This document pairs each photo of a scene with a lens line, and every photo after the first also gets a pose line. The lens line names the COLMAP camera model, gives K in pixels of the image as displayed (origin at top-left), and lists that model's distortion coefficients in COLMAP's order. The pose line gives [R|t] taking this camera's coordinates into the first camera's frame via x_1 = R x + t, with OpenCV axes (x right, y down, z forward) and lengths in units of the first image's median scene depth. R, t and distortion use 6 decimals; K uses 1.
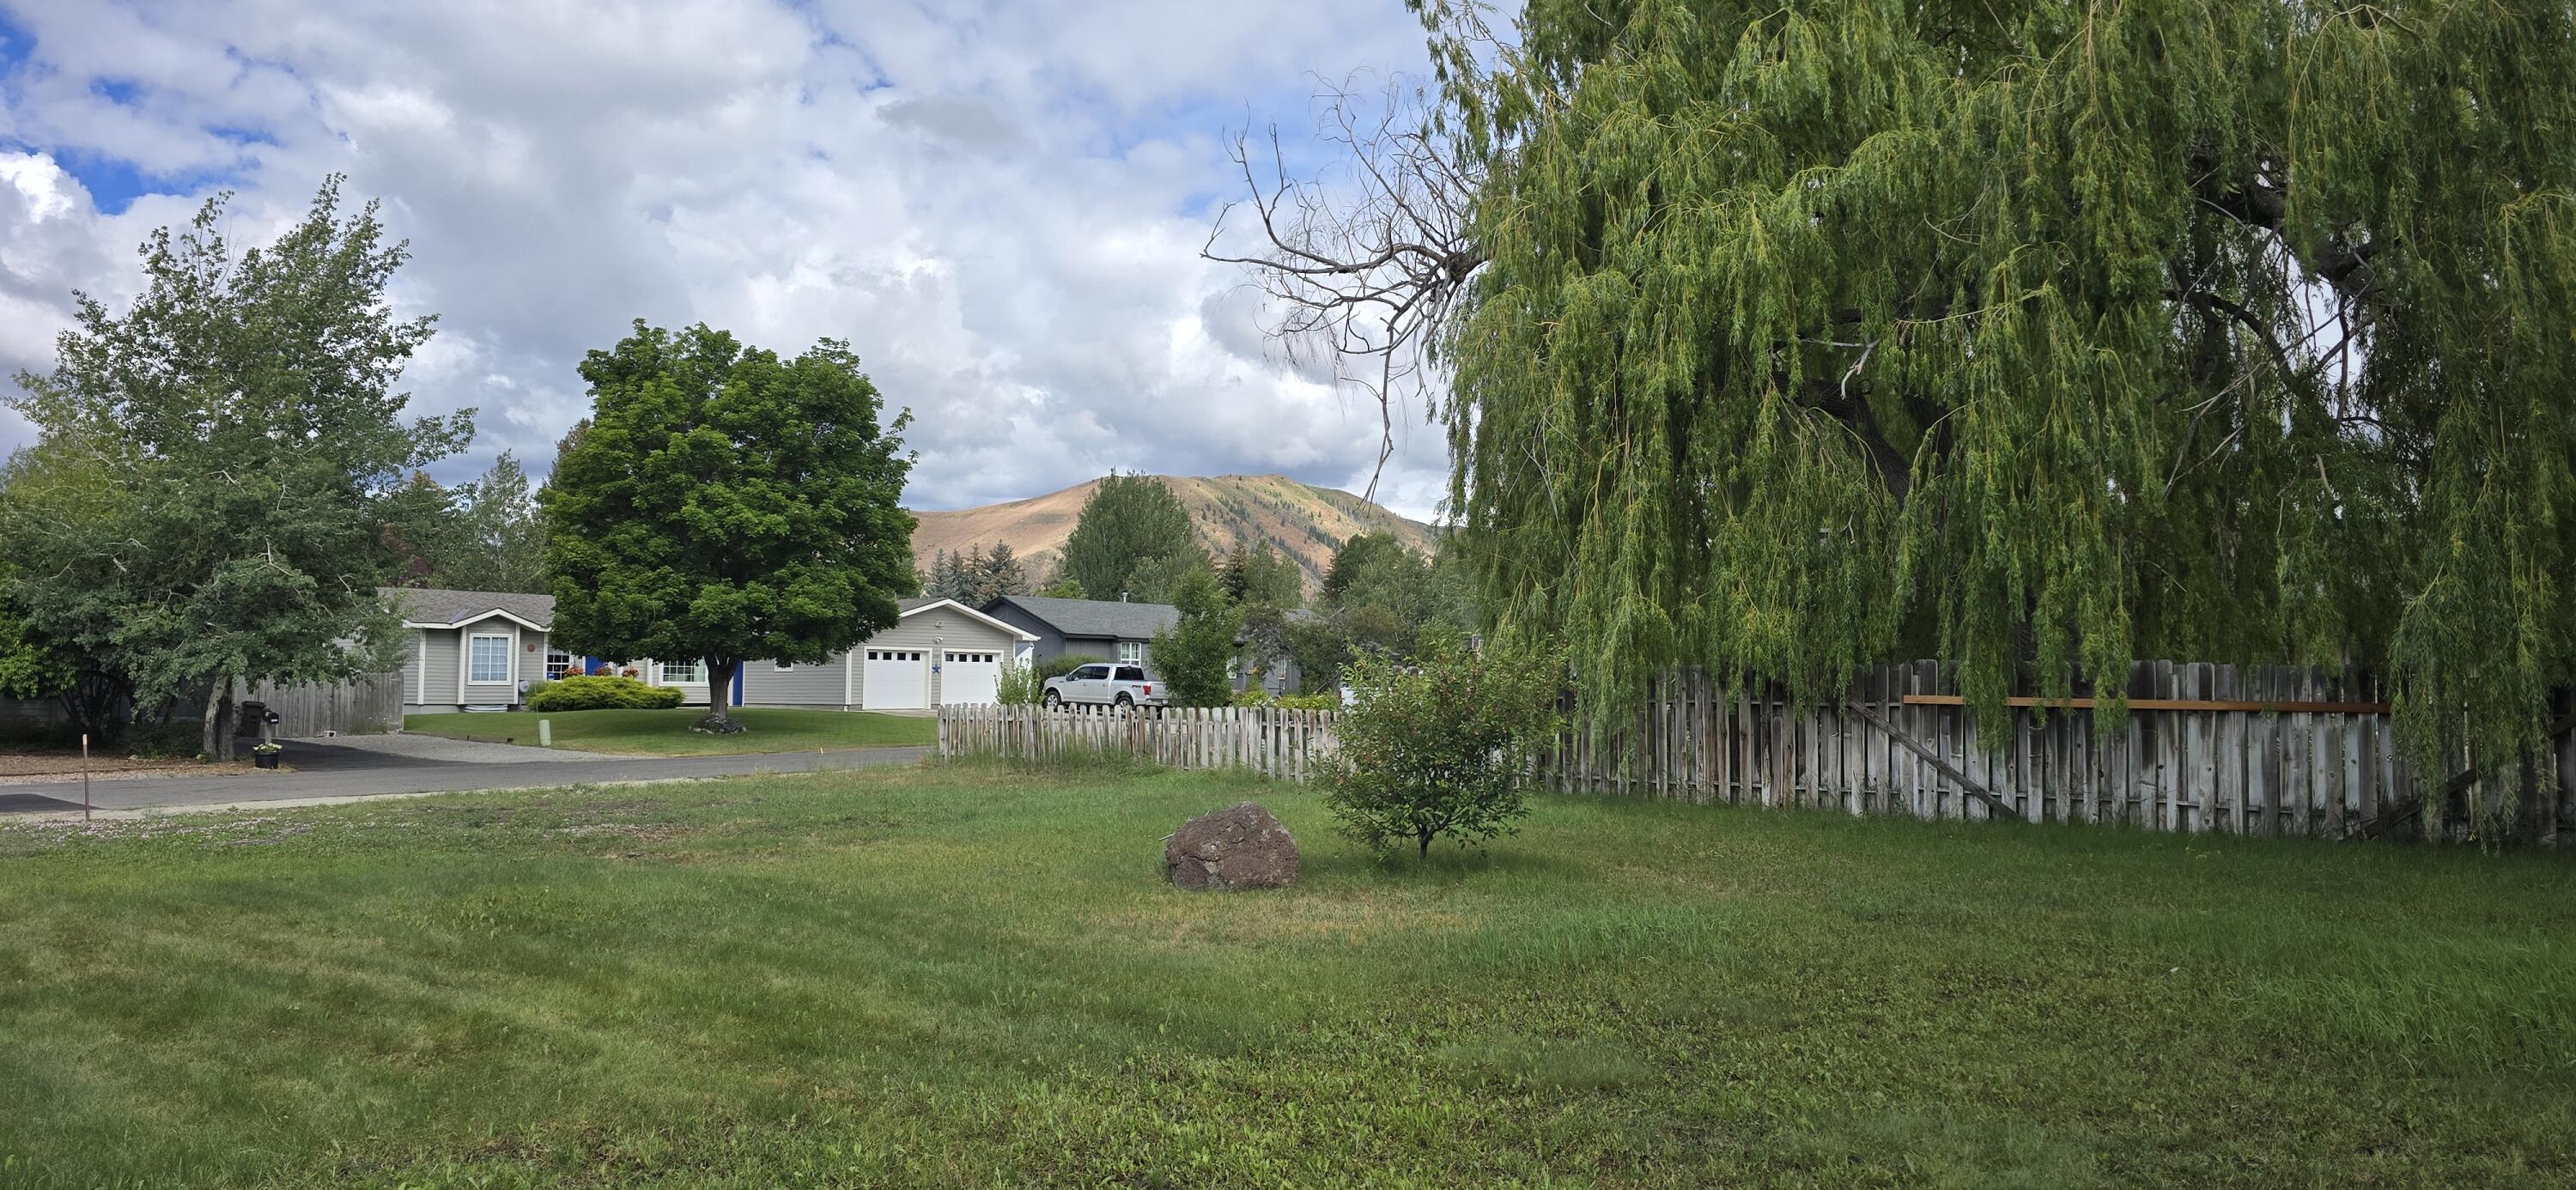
lens RADIAL K [[1689.4, 0, 1269.1], [0, 1689.4, 596.0], [0, 0, 1]] dist [0.087351, -0.073199]
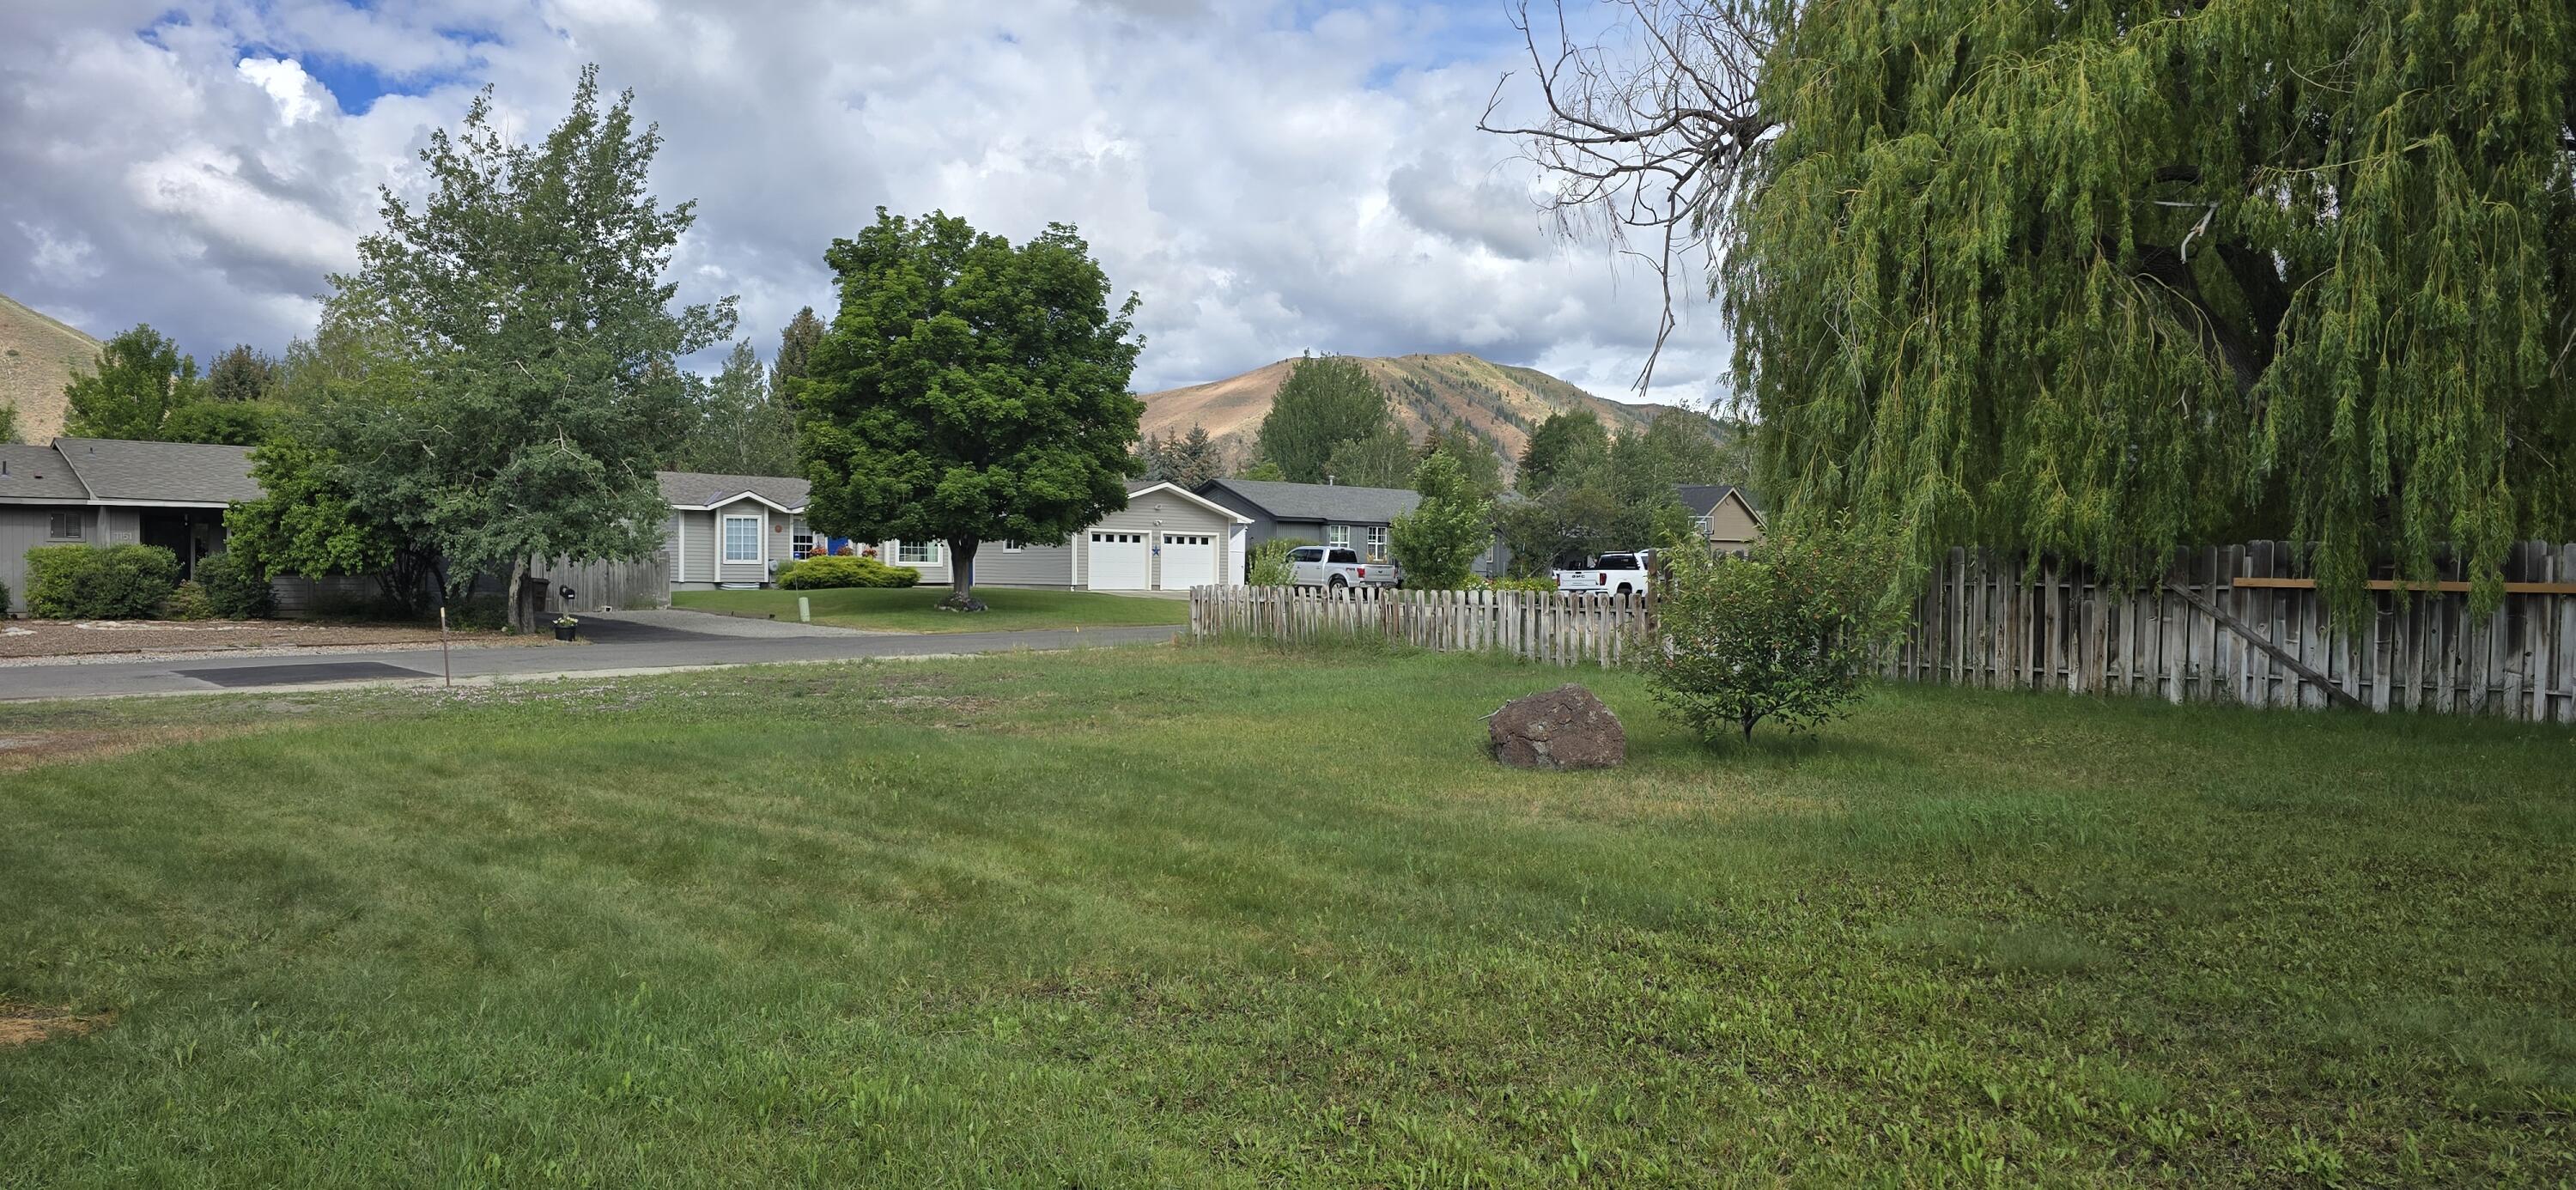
lens RADIAL K [[1689.4, 0, 1269.1], [0, 1689.4, 596.0], [0, 0, 1]] dist [0.087351, -0.073199]
pose [[0.994047, 0.004259, -0.108868, -0.026615], [0.003306, 0.997596, 0.069213, 0.000190], [0.108901, -0.069161, 0.991644, -0.002837]]
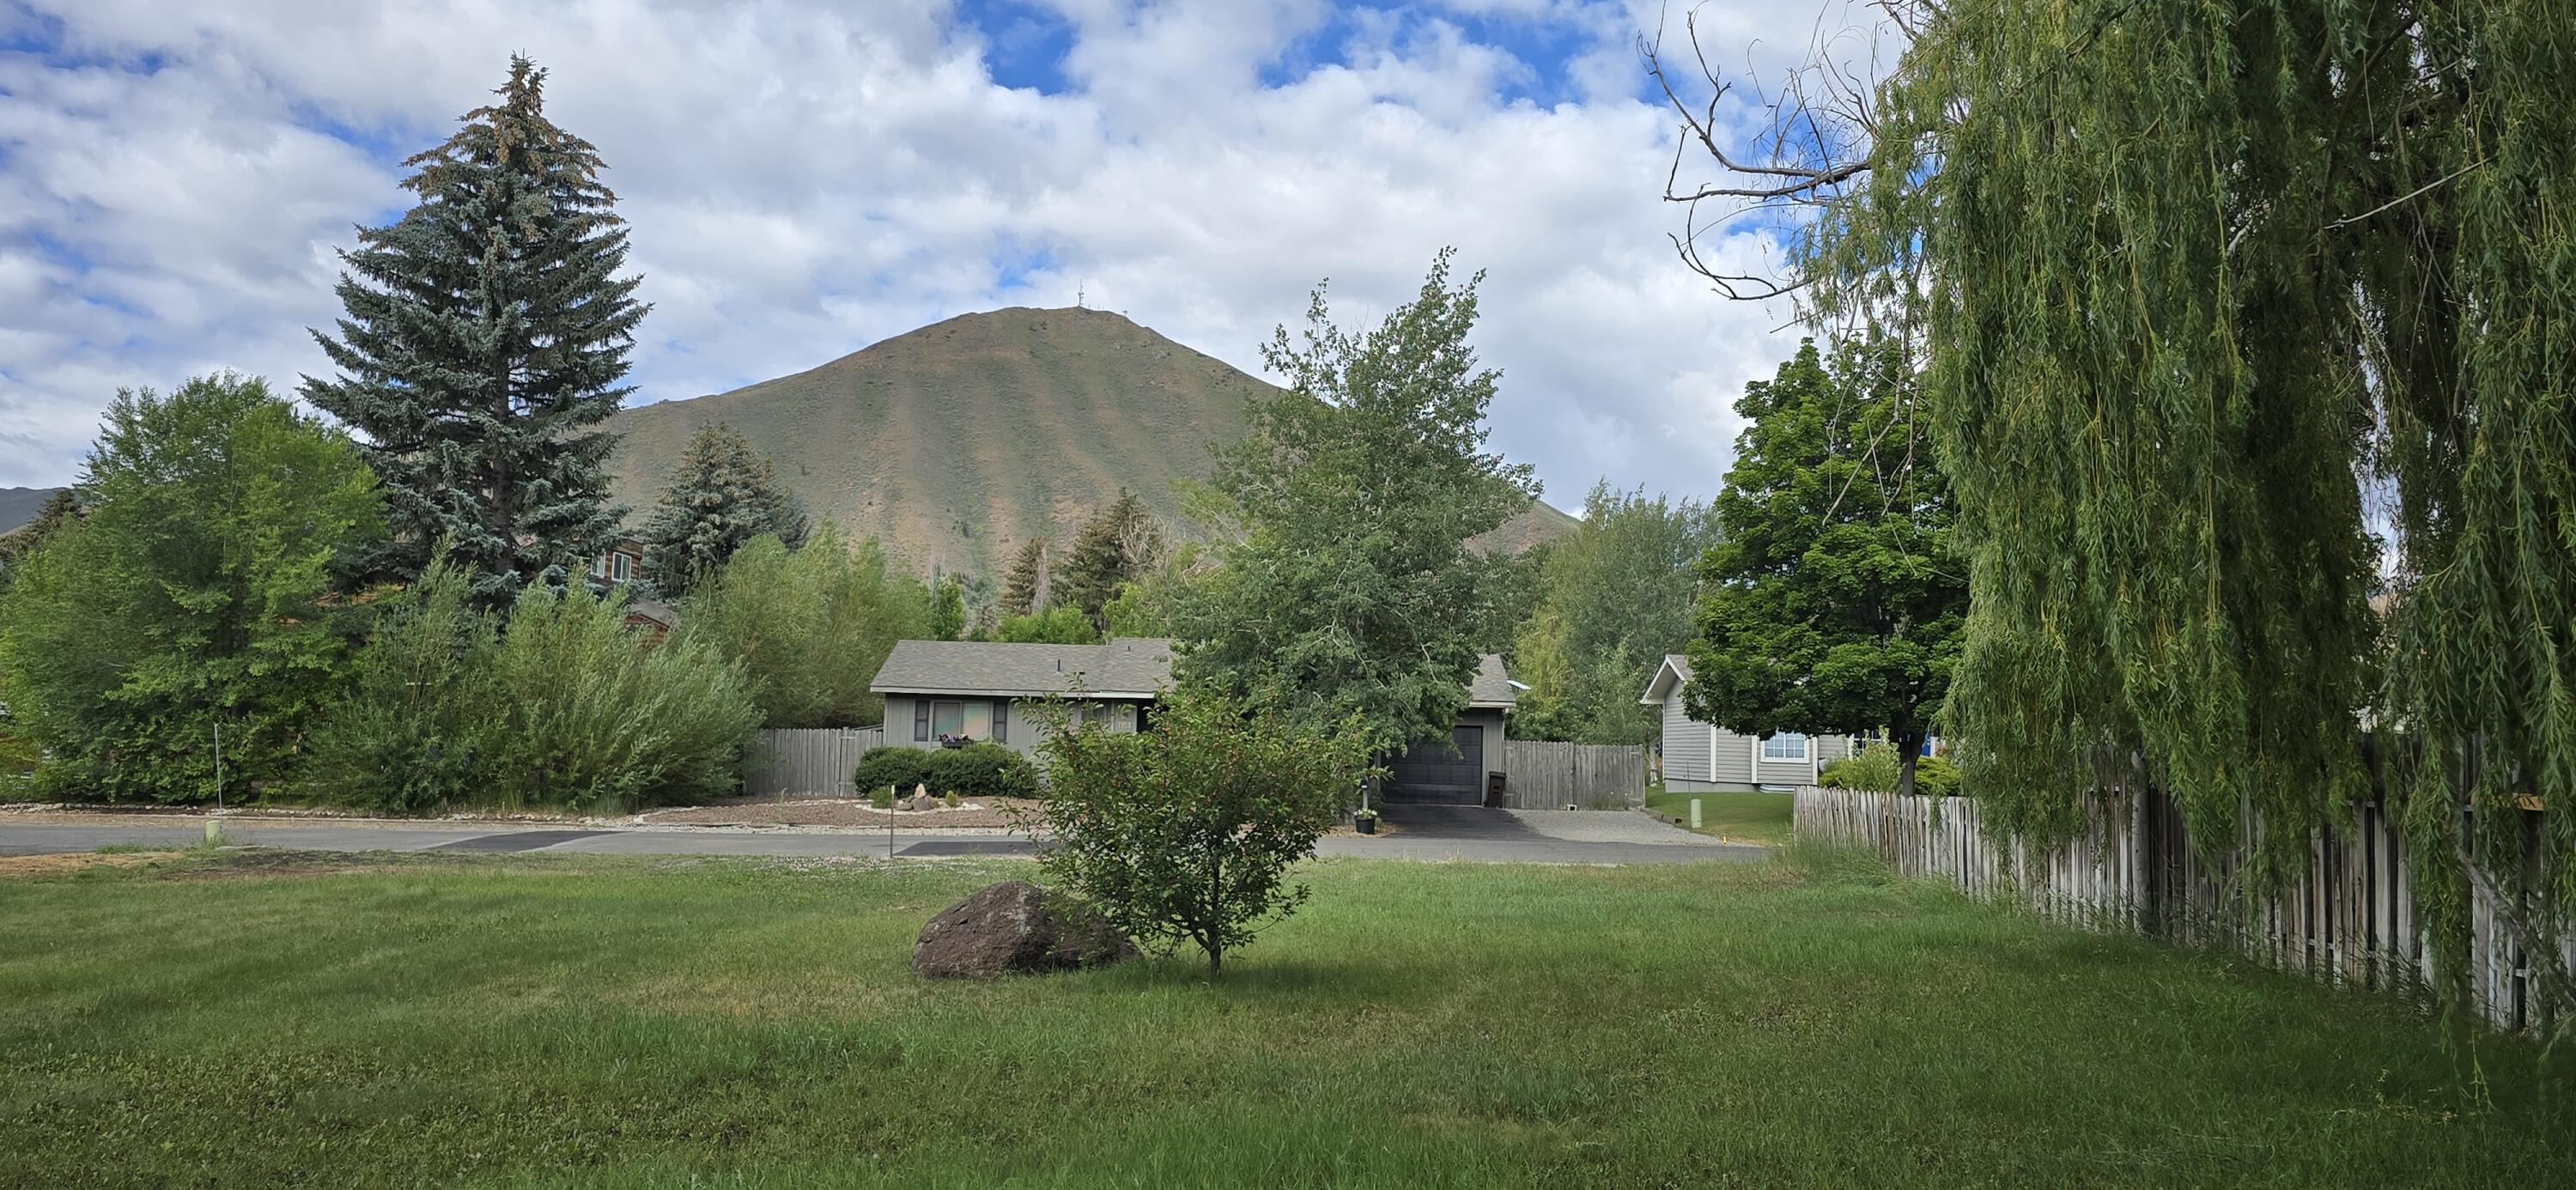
lens RADIAL K [[2078.4, 0, 1251.0], [0, 2078.4, 594.4], [0, 0, 1]] dist [0.084659, -0.066047]
pose [[0.645564, -0.045589, -0.762344, 0.273344], [0.020507, 0.998892, -0.042370, 0.006817], [0.763431, 0.011719, 0.645783, 0.116416]]
